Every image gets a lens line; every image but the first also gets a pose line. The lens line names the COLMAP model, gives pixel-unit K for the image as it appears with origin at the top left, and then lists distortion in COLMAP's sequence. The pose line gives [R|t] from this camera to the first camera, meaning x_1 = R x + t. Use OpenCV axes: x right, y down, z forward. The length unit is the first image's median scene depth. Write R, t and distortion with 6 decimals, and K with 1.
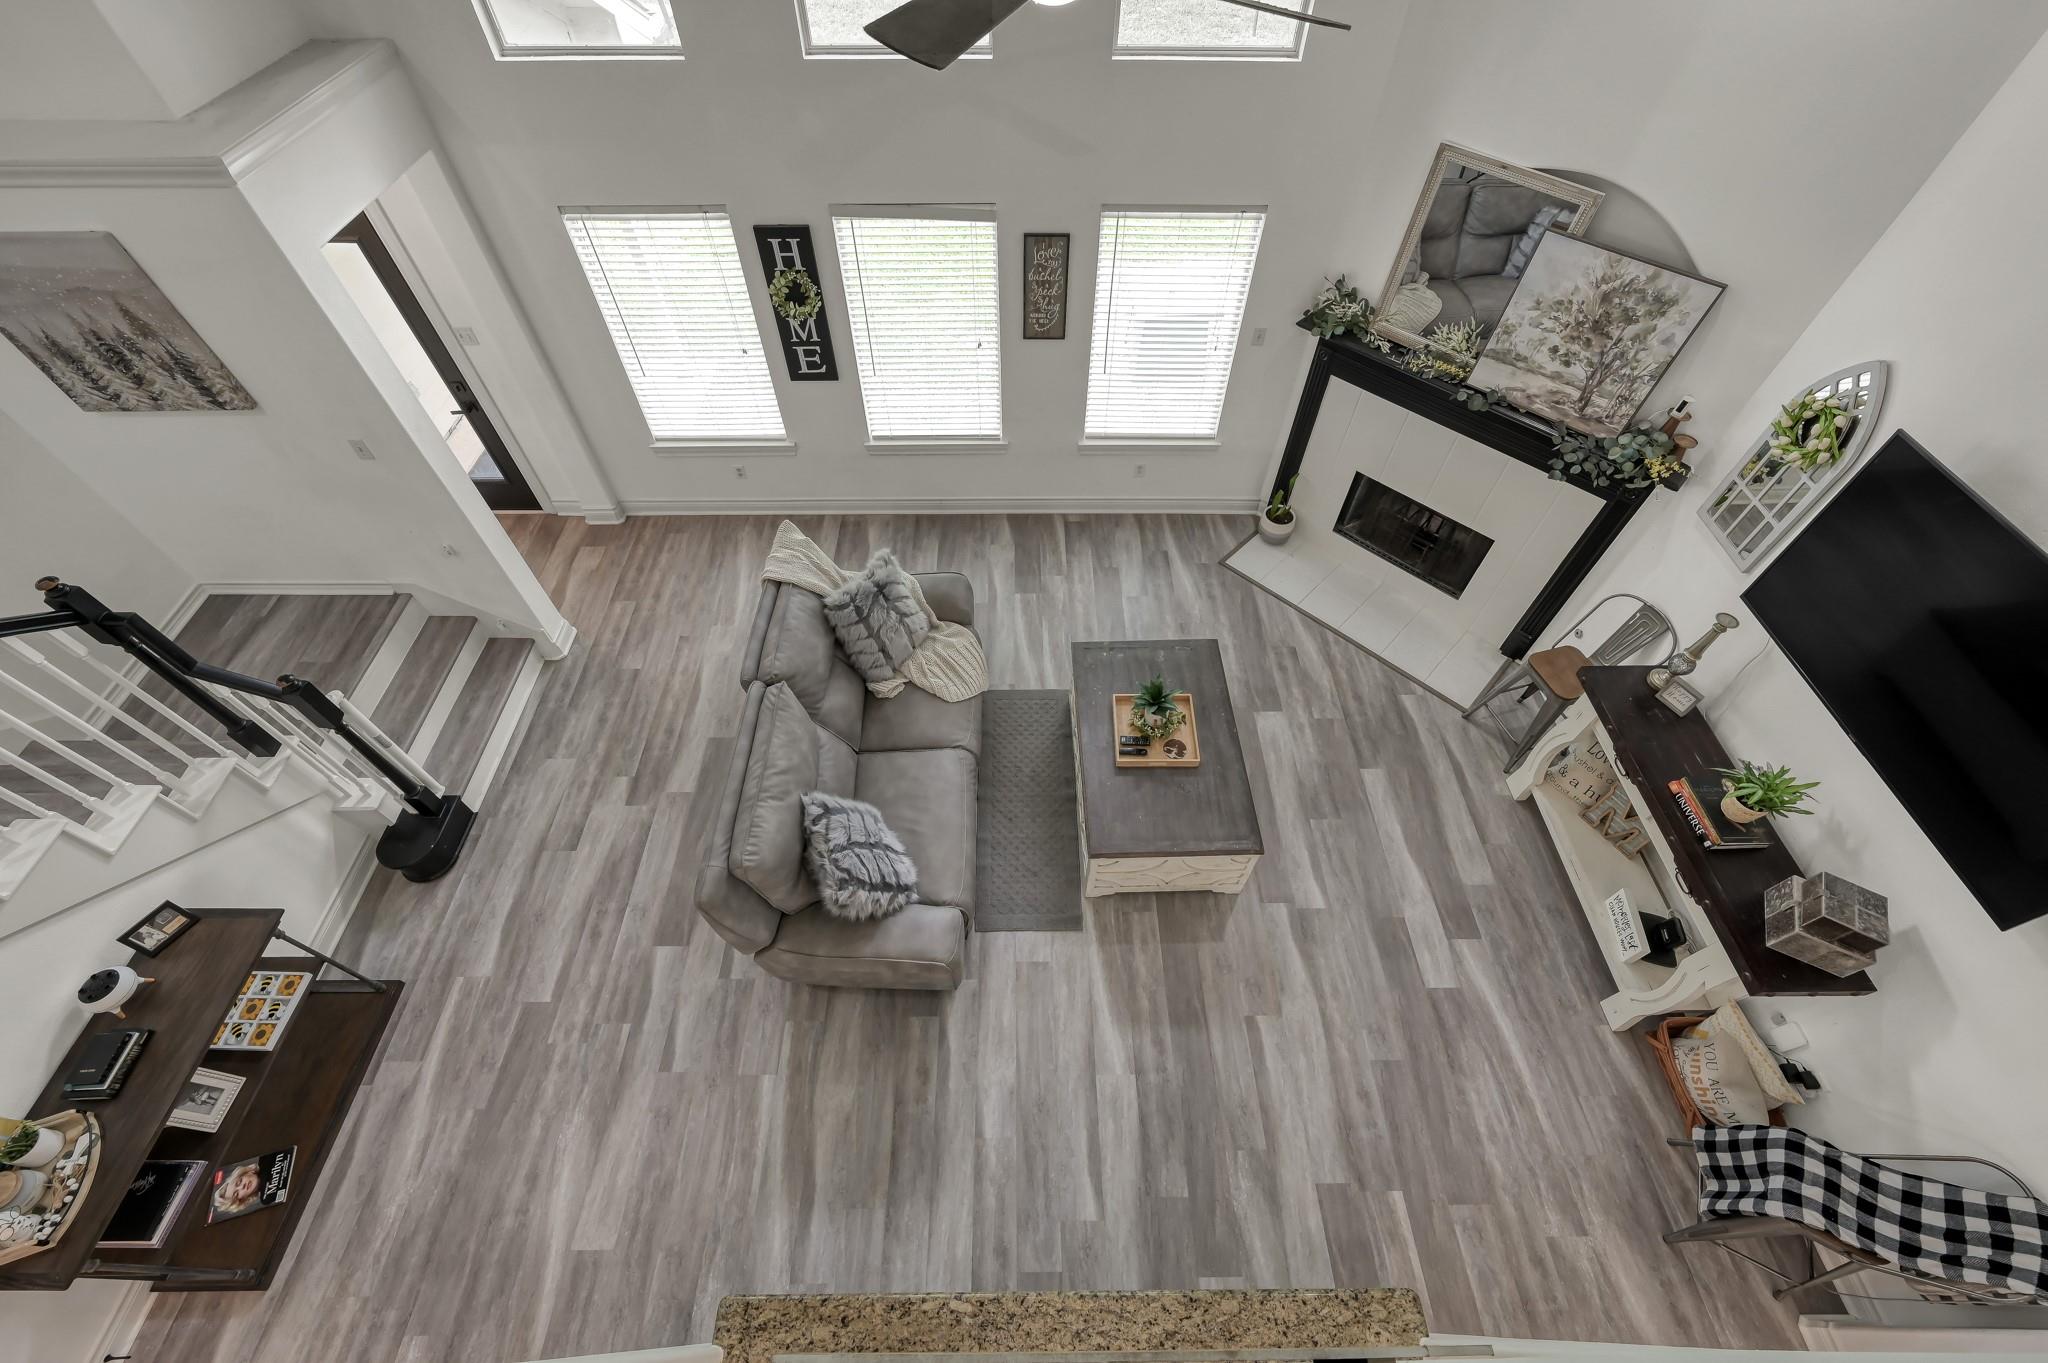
lens RADIAL K [[808.2, 0, 1016.7], [0, 808.2, 667.1], [0, 0, 1]] dist [-0.002660, 0.001771]
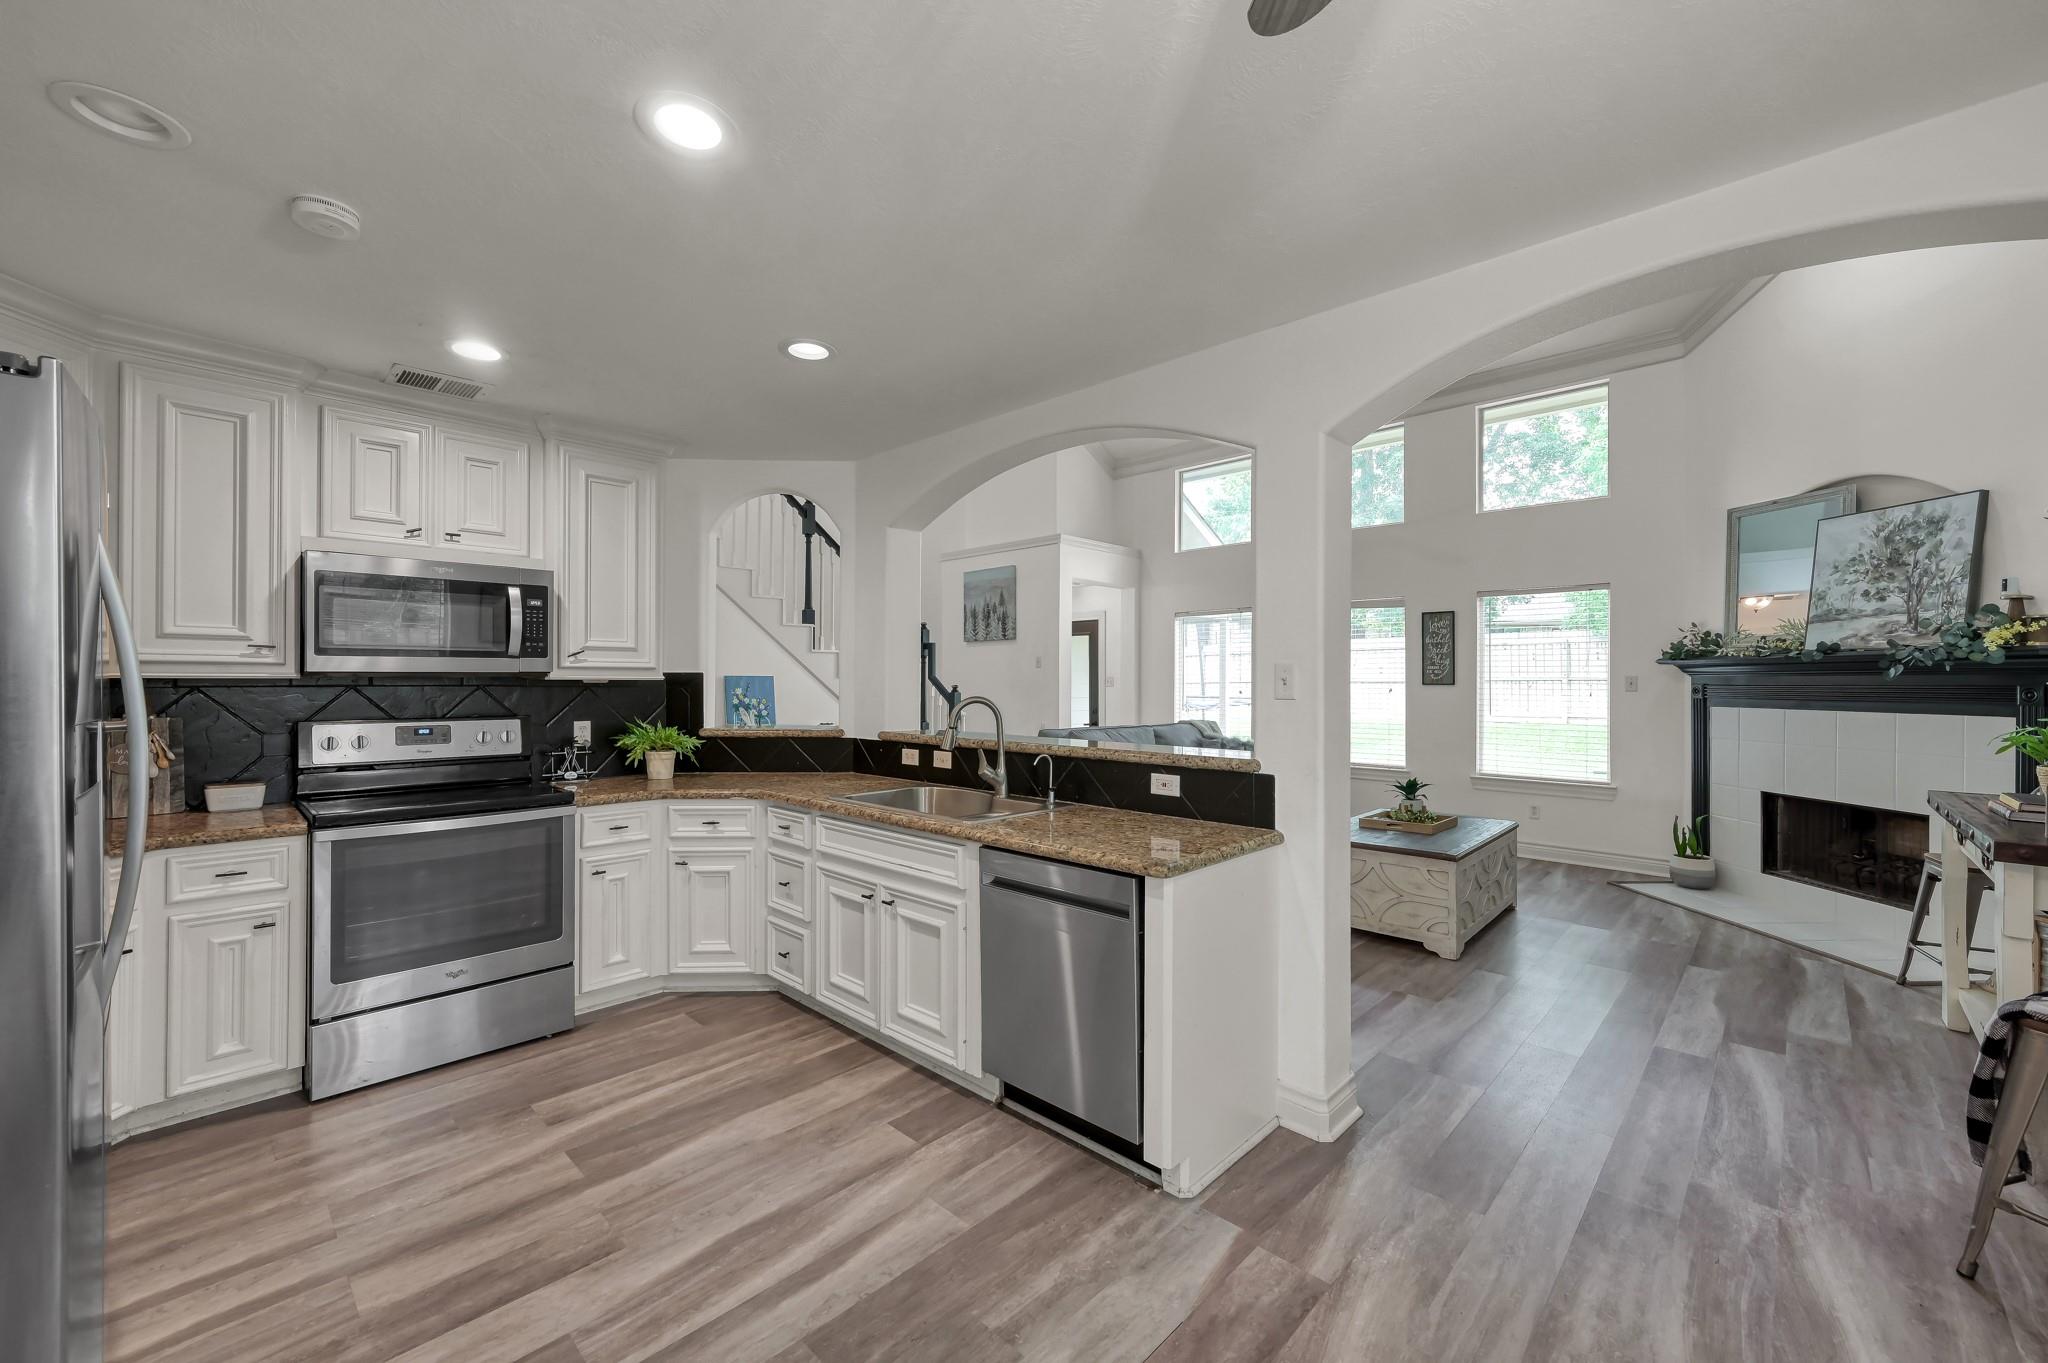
lens RADIAL K [[808.2, 0, 1025.0], [0, 808.2, 683.5], [0, 0, 1]] dist [-0.002660, 0.001771]
pose [[0.717418, 0.001276, -0.696642, 0.622770], [-0.551113, 0.612728, -0.566427, 0.976133], [0.426129, 0.790293, 0.440285, 0.114510]]
